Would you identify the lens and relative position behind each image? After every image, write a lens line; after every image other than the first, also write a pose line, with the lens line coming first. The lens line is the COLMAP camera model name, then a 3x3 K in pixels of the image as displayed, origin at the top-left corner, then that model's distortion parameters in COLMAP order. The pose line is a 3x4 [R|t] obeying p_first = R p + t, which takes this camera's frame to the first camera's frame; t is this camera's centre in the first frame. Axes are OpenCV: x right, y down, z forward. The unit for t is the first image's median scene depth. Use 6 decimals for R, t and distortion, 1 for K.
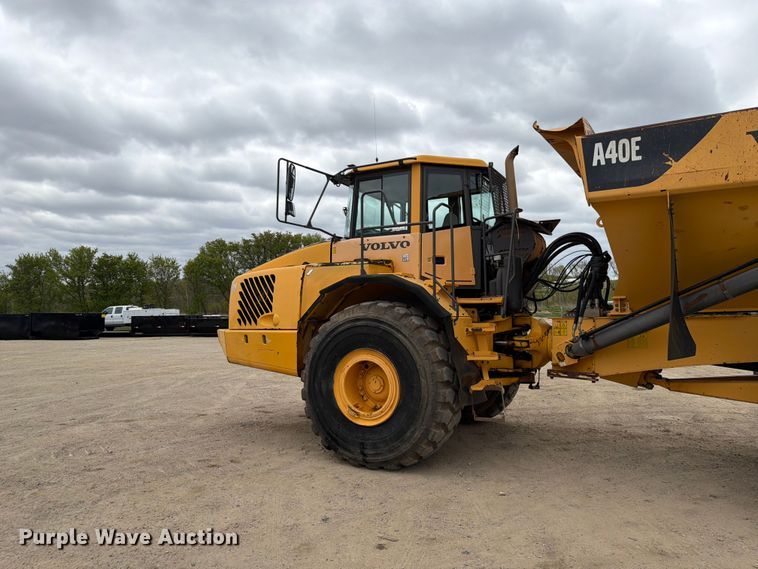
lens RADIAL K [[526.6, 0, 389.2], [0, 526.6, 294.0], [0, 0, 1]] dist [0.097473, -0.118628]
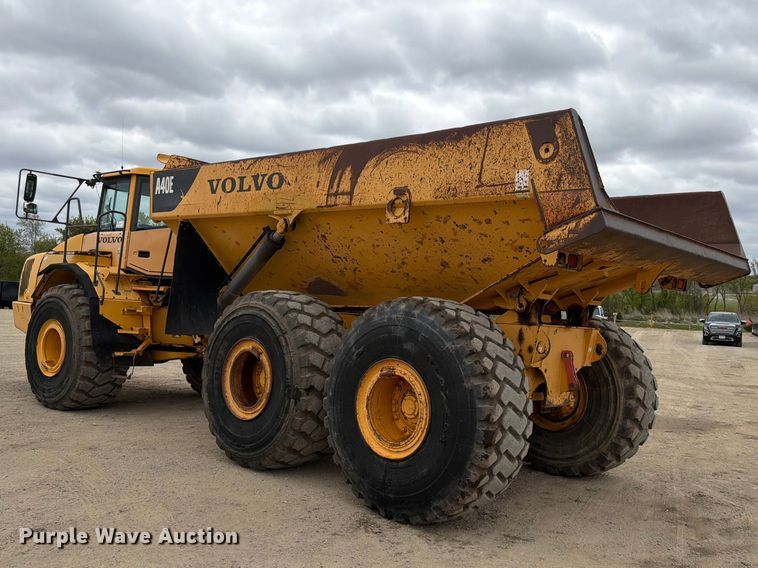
lens RADIAL K [[687.6, 0, 410.4], [0, 687.6, 298.7], [0, 0, 1]] dist [0.195307, -0.440539]
pose [[0.982183, 0.065606, -0.176101, 1.025762], [-0.062566, 0.997781, 0.022765, -0.038327], [0.177204, -0.011341, 0.984109, -0.506652]]
